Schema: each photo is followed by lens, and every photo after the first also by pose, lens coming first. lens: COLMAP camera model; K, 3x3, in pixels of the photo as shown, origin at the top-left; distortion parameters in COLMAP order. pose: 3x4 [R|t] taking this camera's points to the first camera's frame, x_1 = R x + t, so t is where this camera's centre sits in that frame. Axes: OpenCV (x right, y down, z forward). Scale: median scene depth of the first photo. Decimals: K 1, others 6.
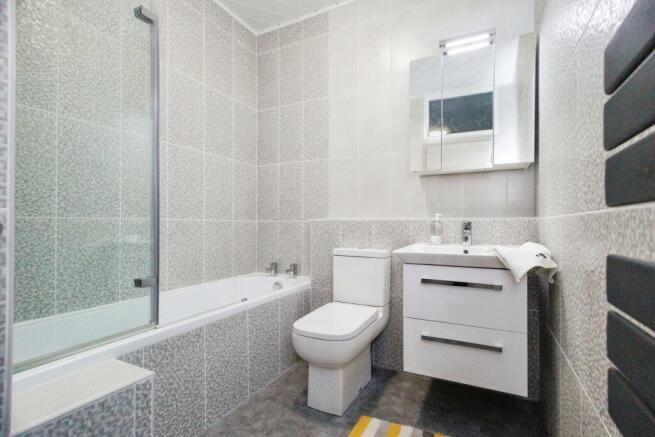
lens RADIAL K [[311.0, 0, 325.6], [0, 311.0, 219.8], [0, 0, 1]] dist [0.002911, -0.004930]
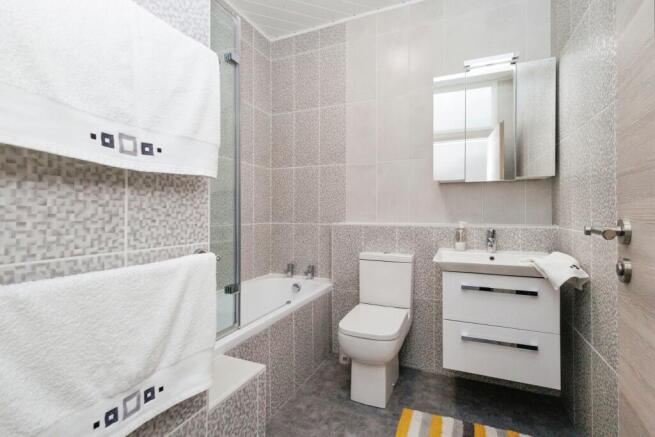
lens RADIAL K [[311.0, 0, 328.9], [0, 311.0, 217.5], [0, 0, 1]] dist [0.002911, -0.004930]
pose [[0.999996, 0.002323, -0.001553, -0.115244], [-0.002333, 0.999977, -0.006408, -0.031714], [0.001538, 0.006412, 0.999978, -0.085215]]
